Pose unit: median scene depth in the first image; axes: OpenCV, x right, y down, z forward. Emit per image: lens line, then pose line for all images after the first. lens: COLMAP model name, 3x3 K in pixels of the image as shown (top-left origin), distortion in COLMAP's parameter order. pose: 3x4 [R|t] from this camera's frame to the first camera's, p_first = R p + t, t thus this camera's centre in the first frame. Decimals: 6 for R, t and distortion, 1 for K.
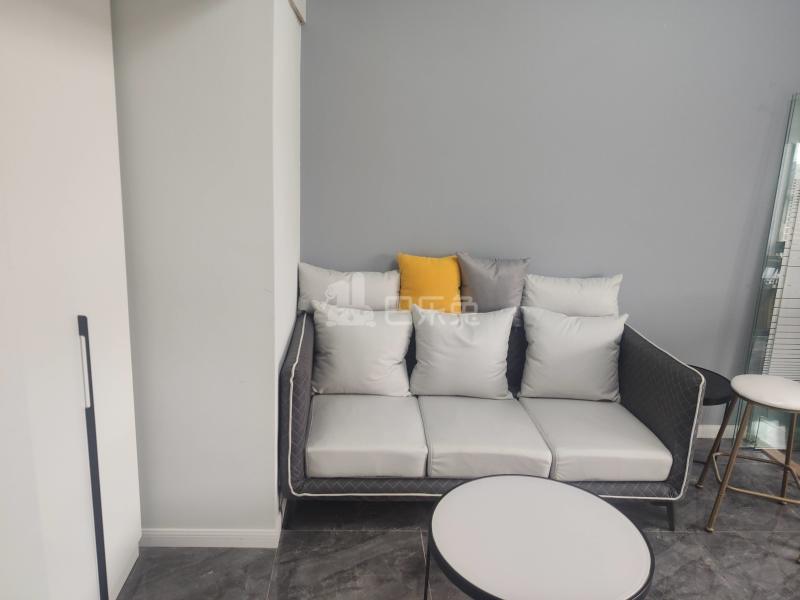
lens RADIAL K [[611.6, 0, 396.8], [0, 611.6, 298.7], [0, 0, 1]] dist [0.040050, -0.065970]
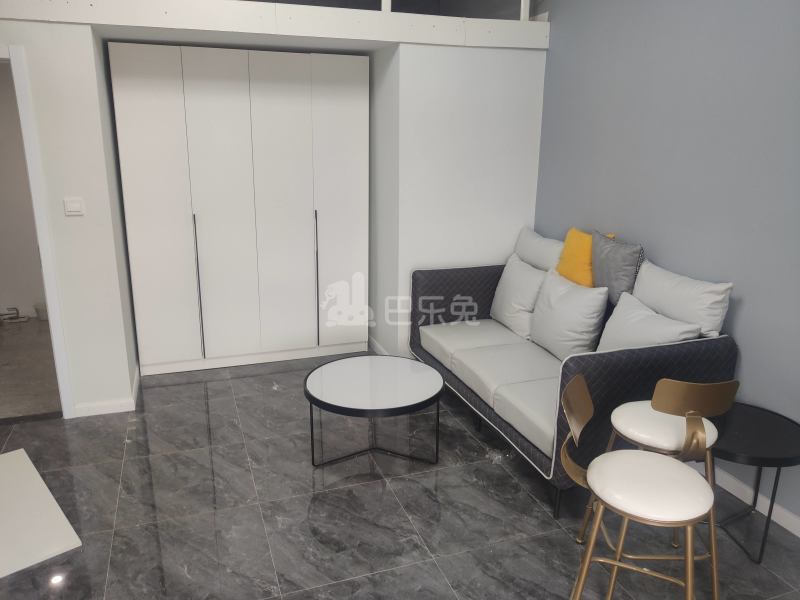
lens RADIAL K [[611.6, 0, 396.8], [0, 611.6, 298.7], [0, 0, 1]] dist [0.040050, -0.065970]
pose [[0.269425, 0.203983, -0.941170, 1.108894], [-0.238082, 0.961081, 0.140144, -0.030063], [0.933128, 0.186318, 0.307504, 0.363071]]
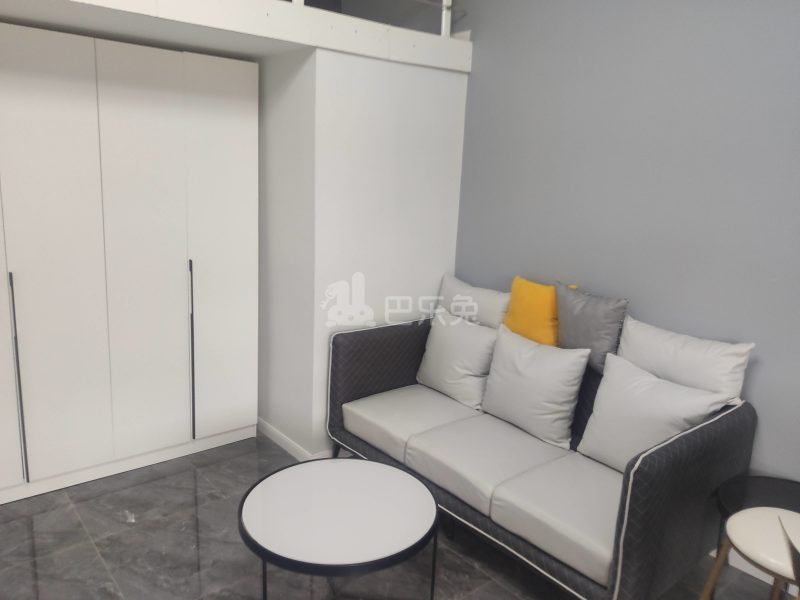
lens RADIAL K [[611.6, 0, 396.8], [0, 611.6, 298.7], [0, 0, 1]] dist [0.040050, -0.065970]
pose [[0.586694, 0.145041, -0.796714, 0.752154], [-0.214306, 0.976562, 0.019969, -0.016152], [0.780937, 0.159025, 0.604026, 0.237257]]
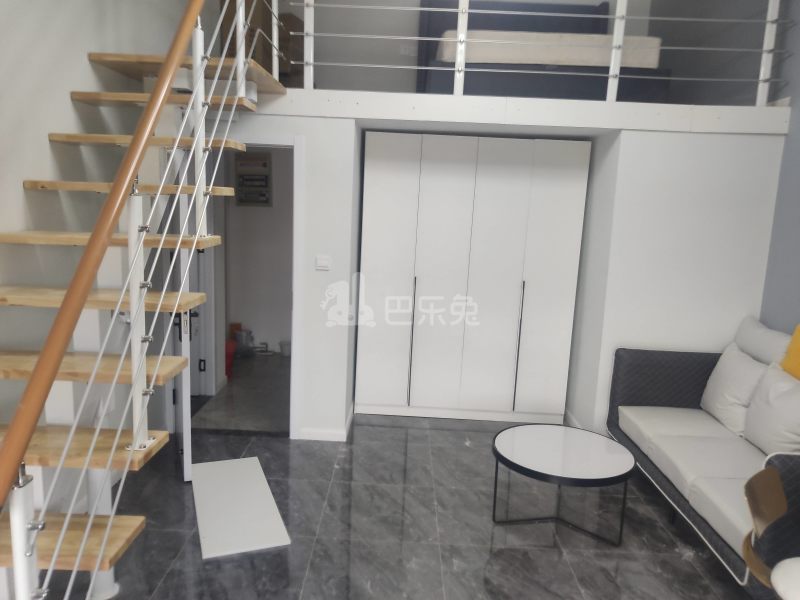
lens RADIAL K [[608.1, 0, 400.0], [0, 608.1, 300.0], [0, 0, 1]] dist [0.035531, -0.043537]
pose [[-0.077074, 0.103949, -0.991592, 1.188030], [-0.297883, 0.946723, 0.122399, -0.031765], [0.951486, 0.304812, -0.042004, 0.371715]]
